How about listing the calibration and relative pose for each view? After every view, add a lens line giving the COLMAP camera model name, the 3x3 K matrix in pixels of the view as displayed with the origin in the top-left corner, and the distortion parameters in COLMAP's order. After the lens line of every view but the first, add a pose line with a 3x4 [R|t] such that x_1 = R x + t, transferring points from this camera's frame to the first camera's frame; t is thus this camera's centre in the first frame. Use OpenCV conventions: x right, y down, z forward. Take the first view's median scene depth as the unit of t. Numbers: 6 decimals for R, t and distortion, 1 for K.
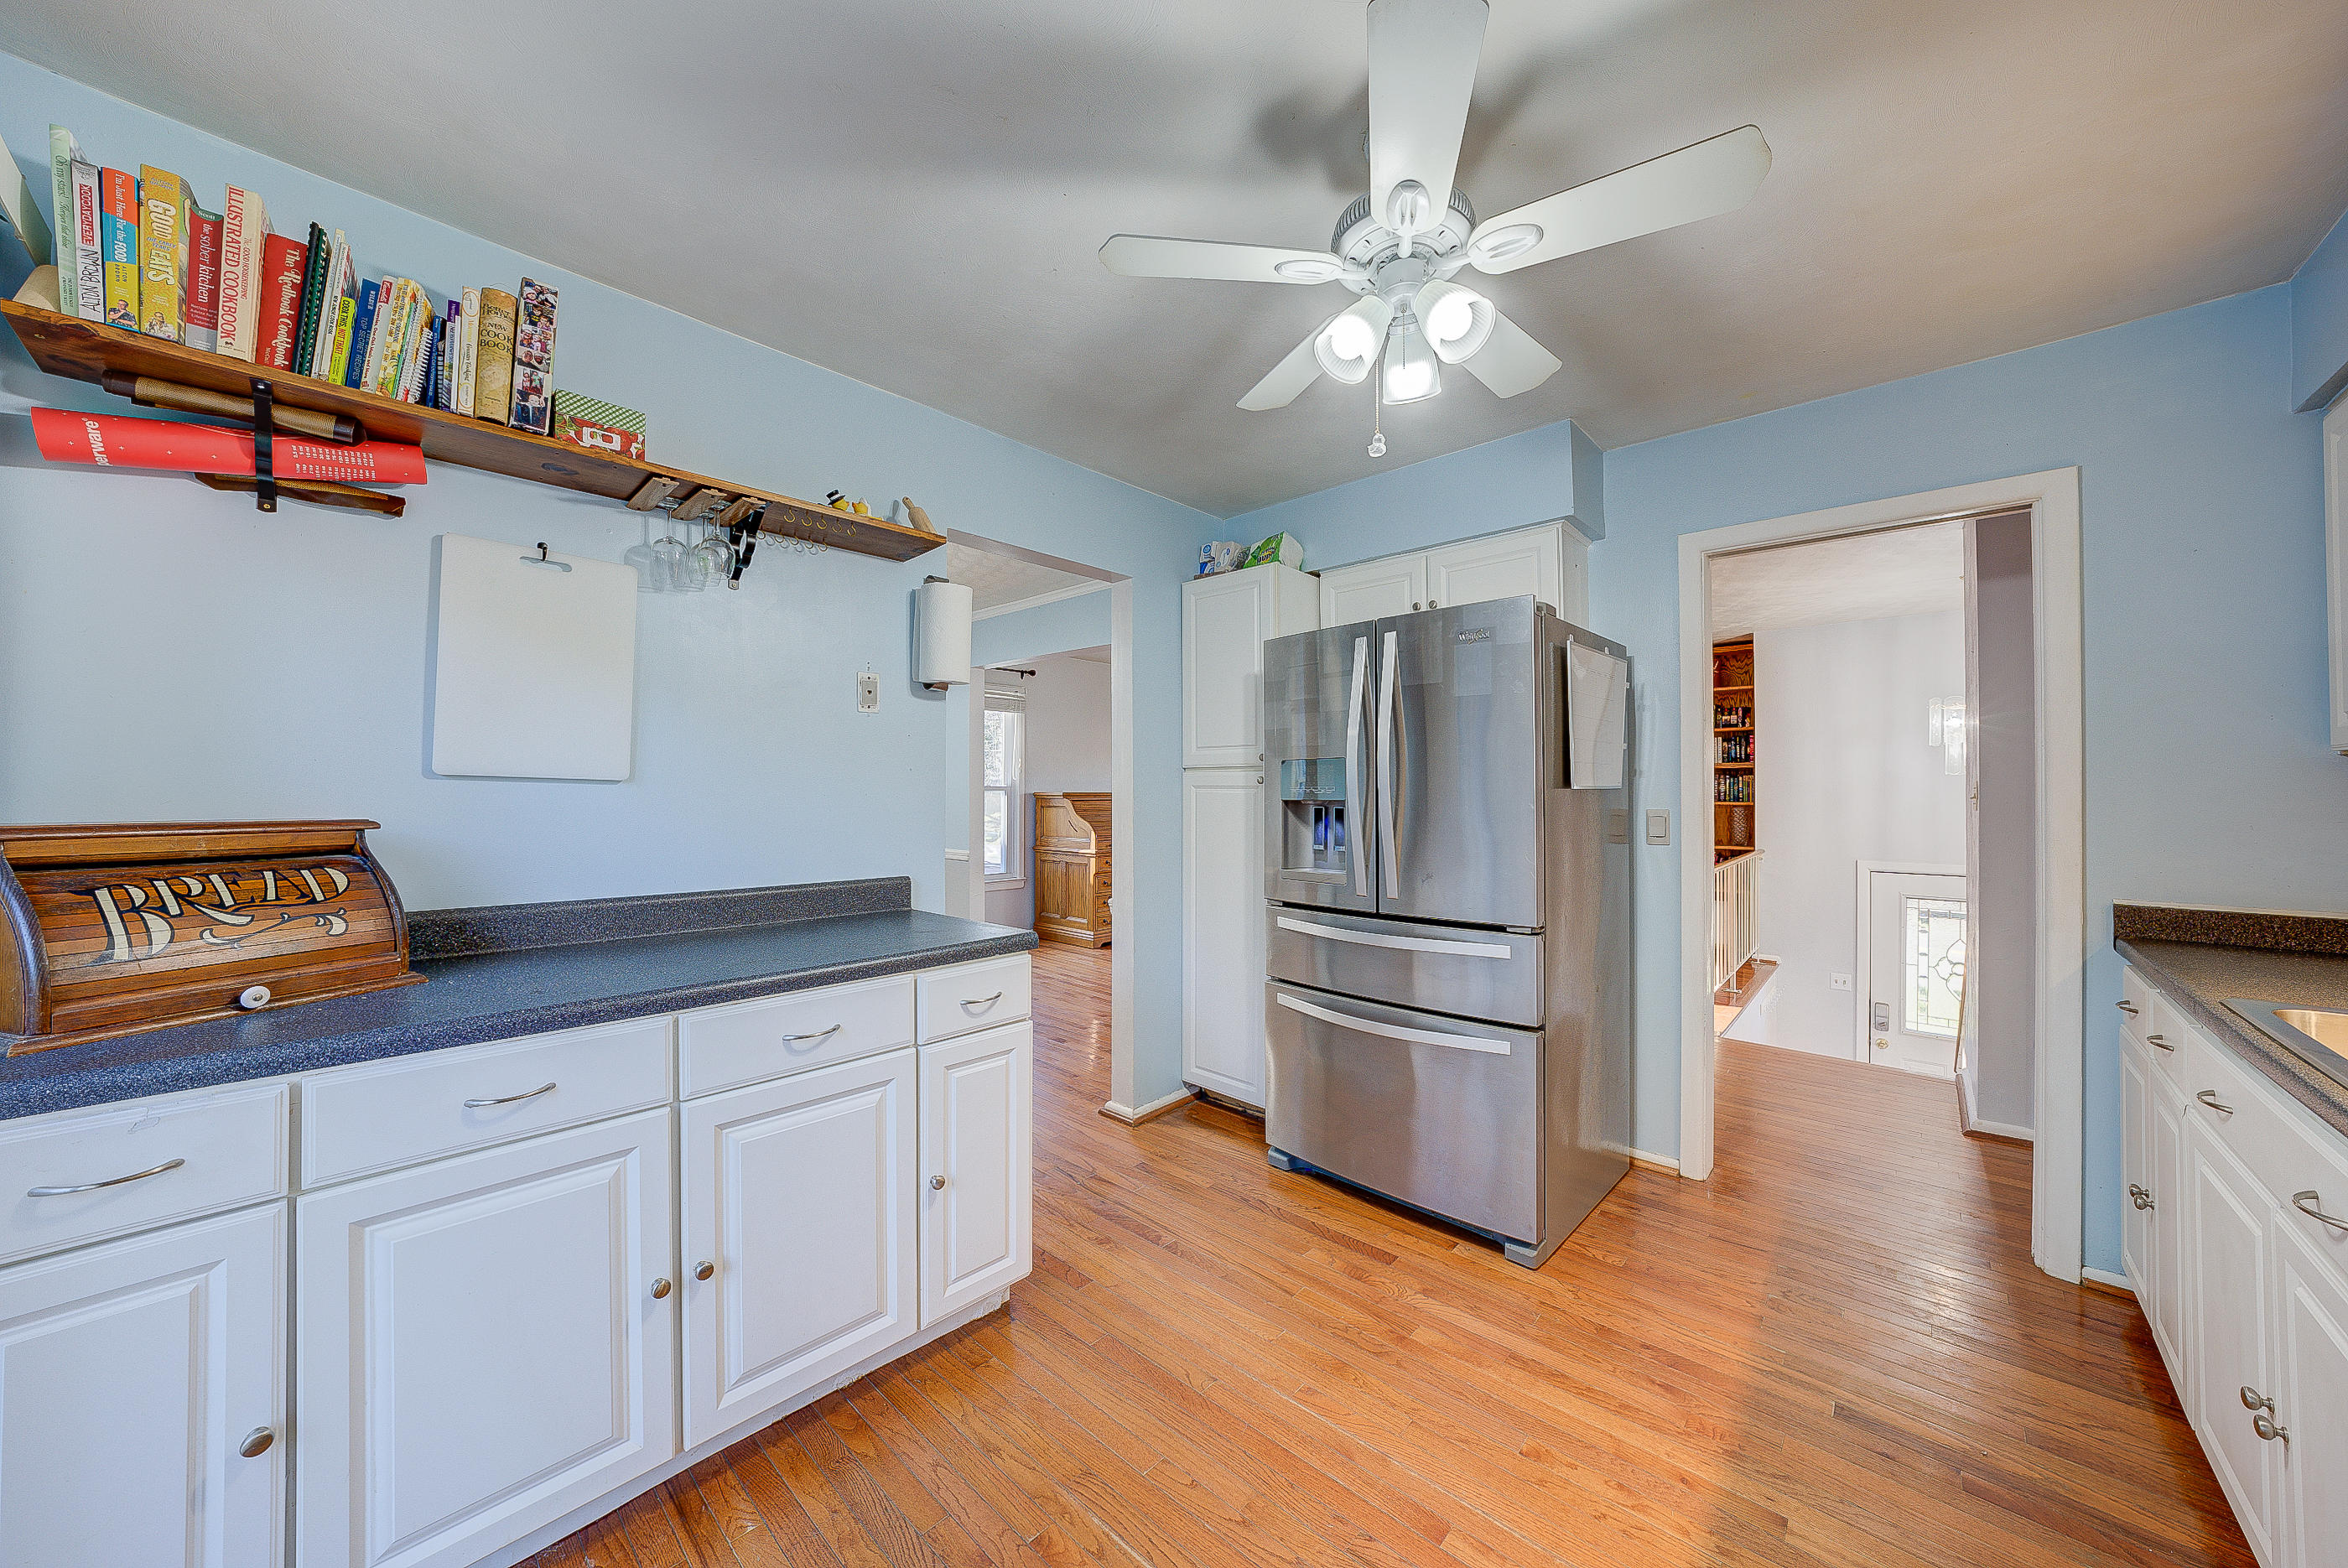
lens RADIAL K [[817.5, 0, 1170.5], [0, 817.5, 786.2], [0, 0, 1]] dist [-0.023973, 0.002178]
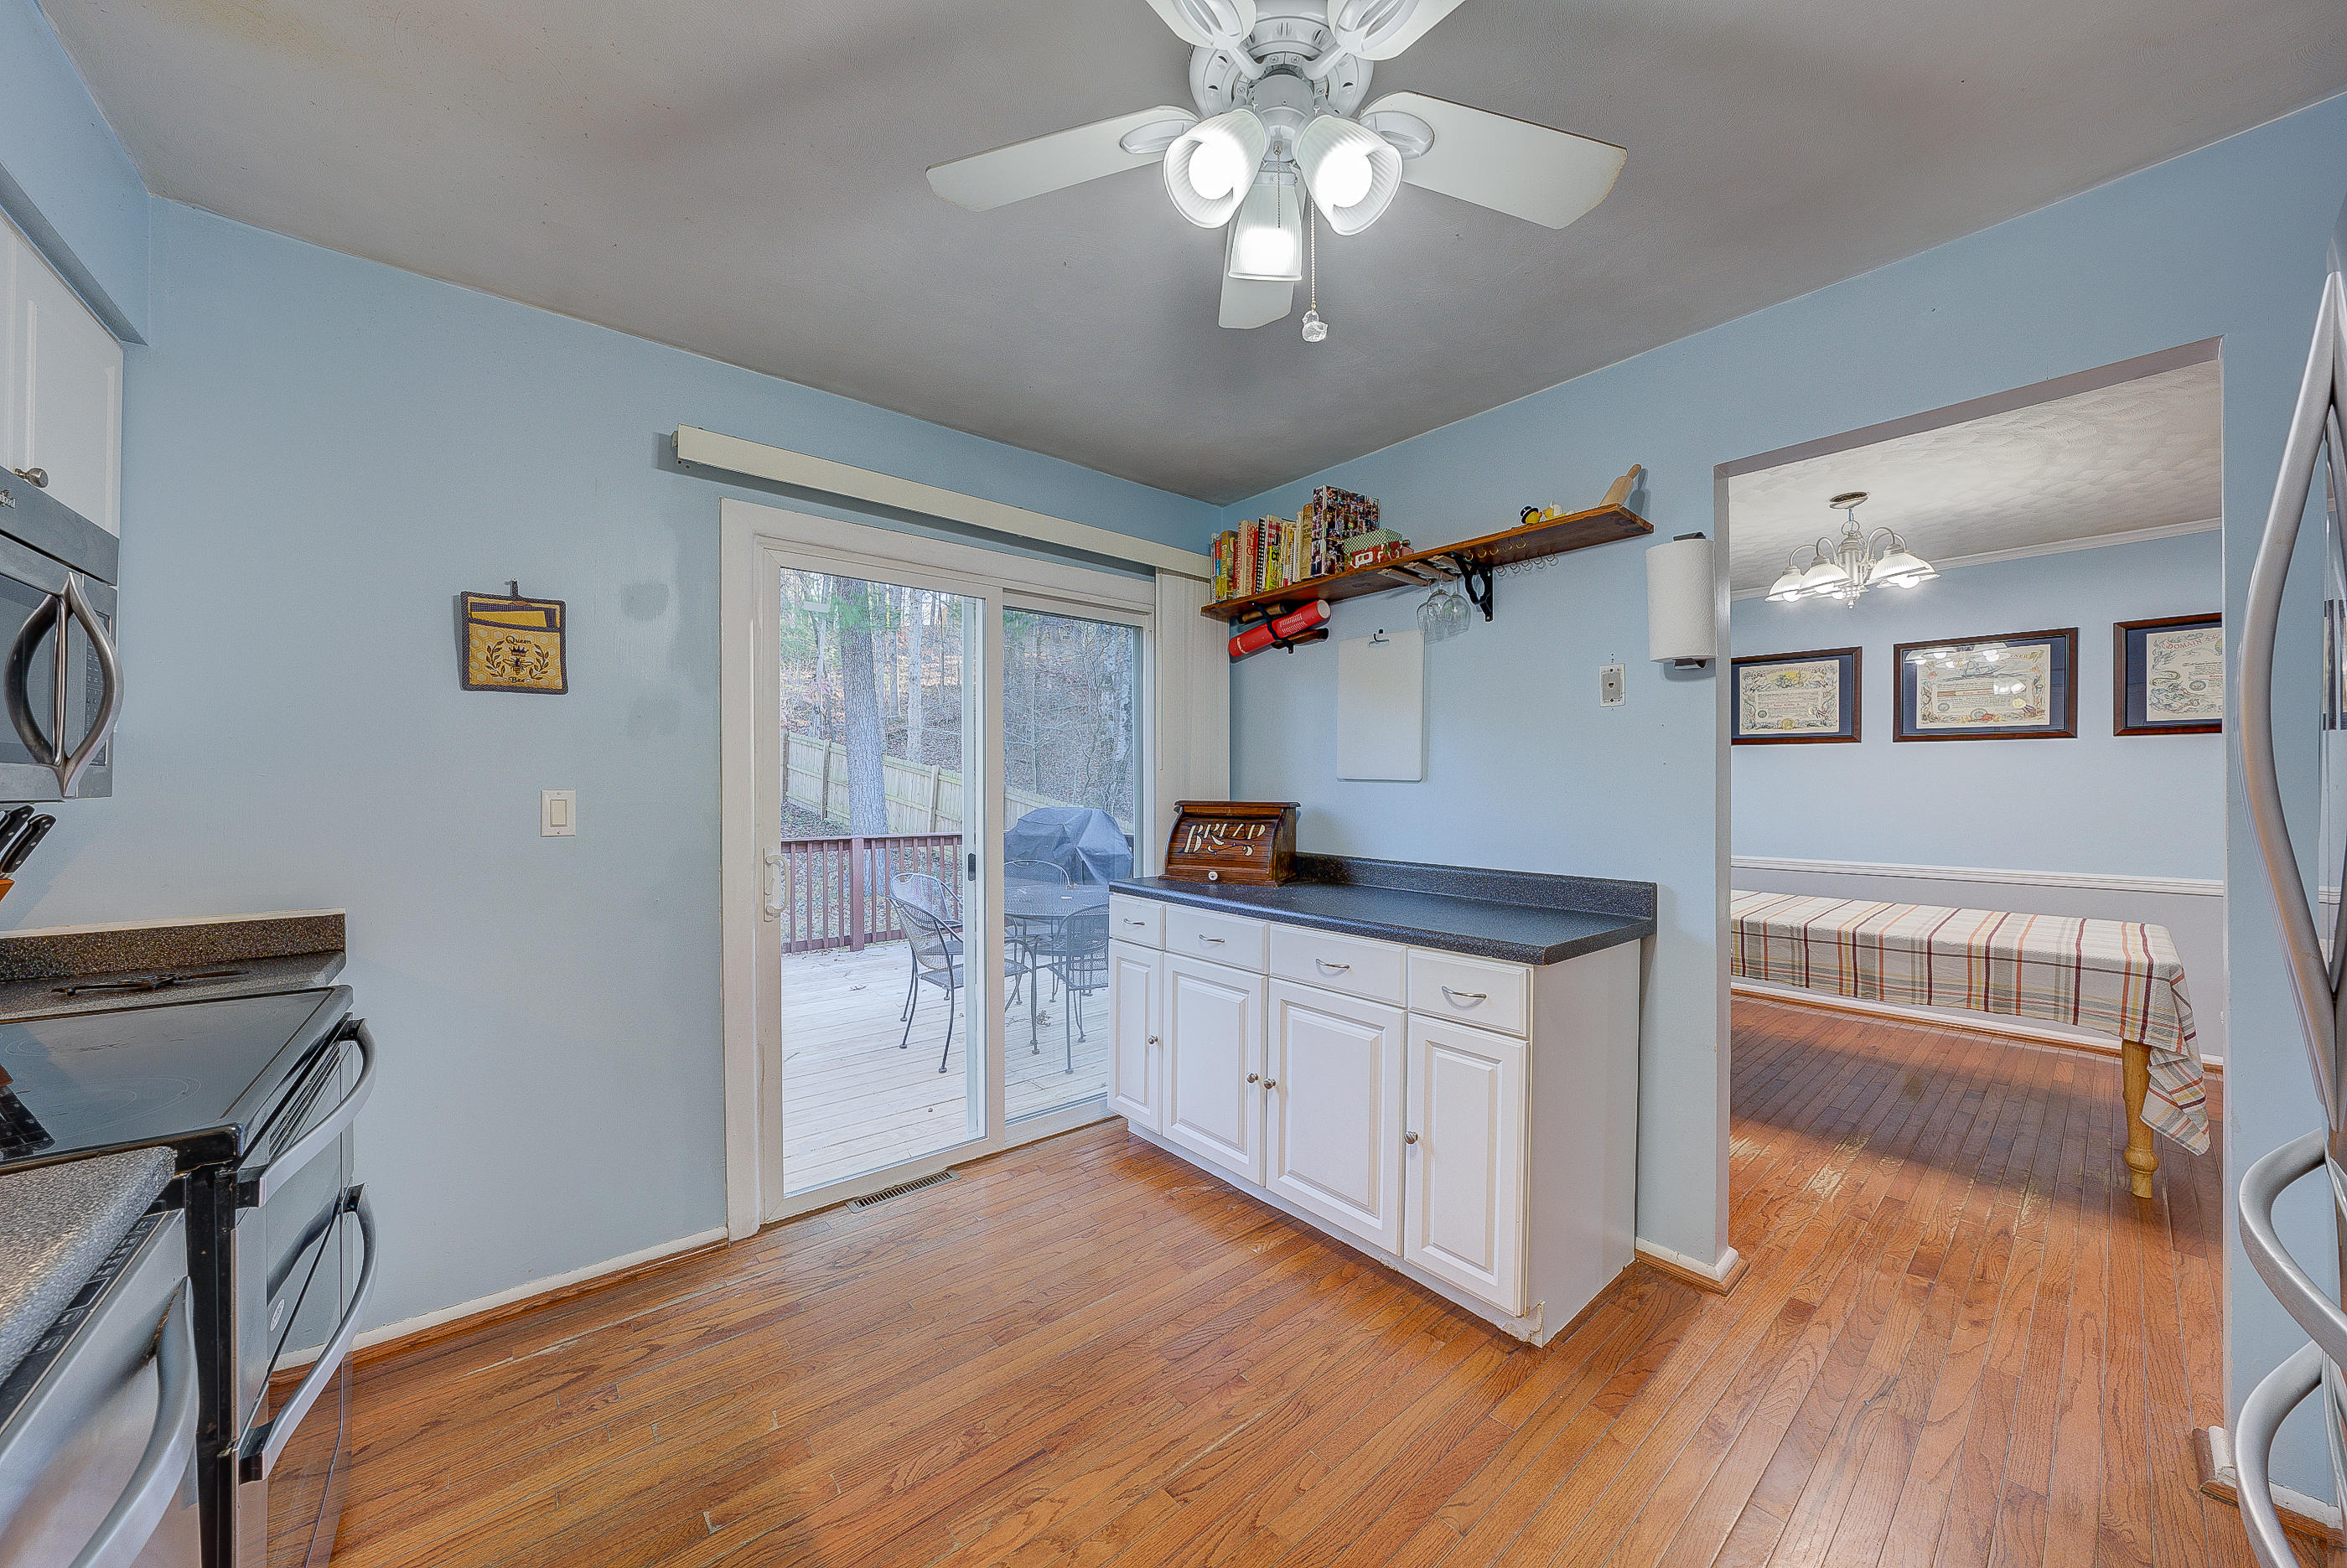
lens RADIAL K [[817.1, 0, 1182.2], [0, 817.1, 786.8], [0, 0, 1]] dist [-0.023973, 0.002178]
pose [[-0.116848, -0.003140, -0.993145, 0.792756], [0.004836, 0.999981, -0.003730, 0.007409], [0.993138, -0.005238, -0.116830, 0.755474]]
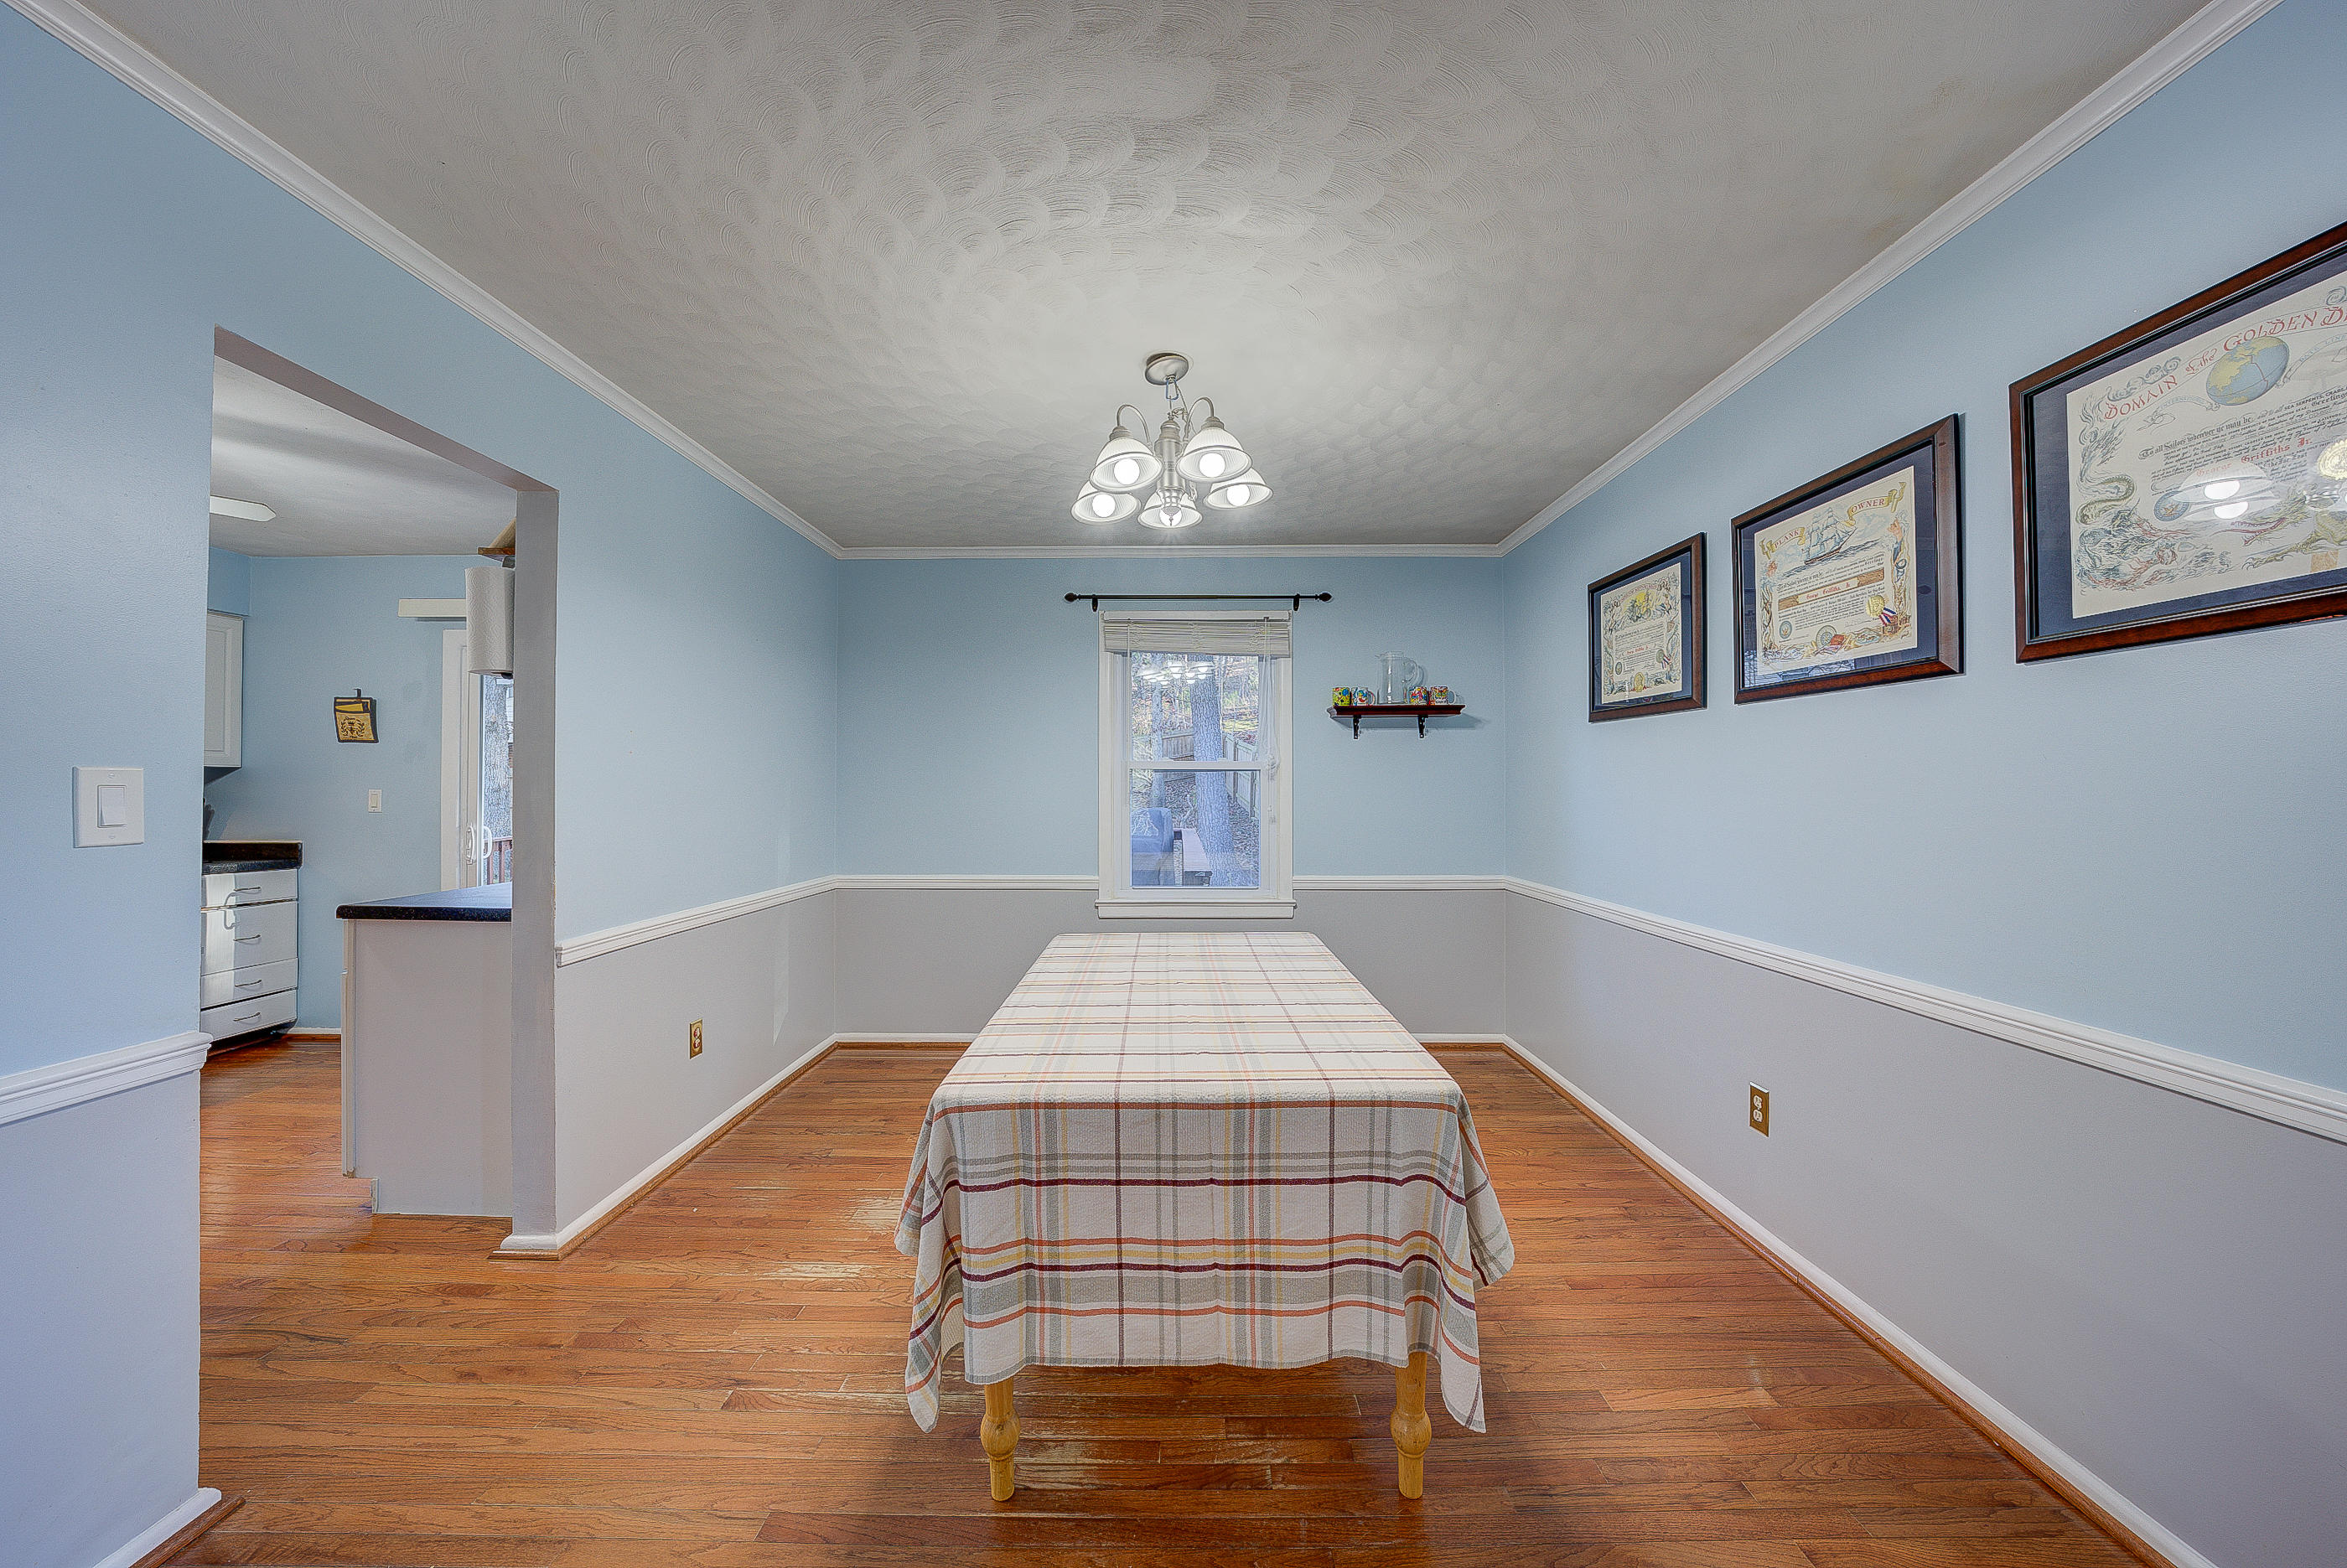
lens RADIAL K [[817.1, 0, 1178.9], [0, 817.1, 778.6], [0, 0, 1]] dist [-0.023973, 0.002178]
pose [[-0.734920, -0.008629, -0.678099, -0.296139], [0.001816, 0.999890, -0.014692, 0.010493], [0.678151, -0.012029, -0.734824, 2.873900]]
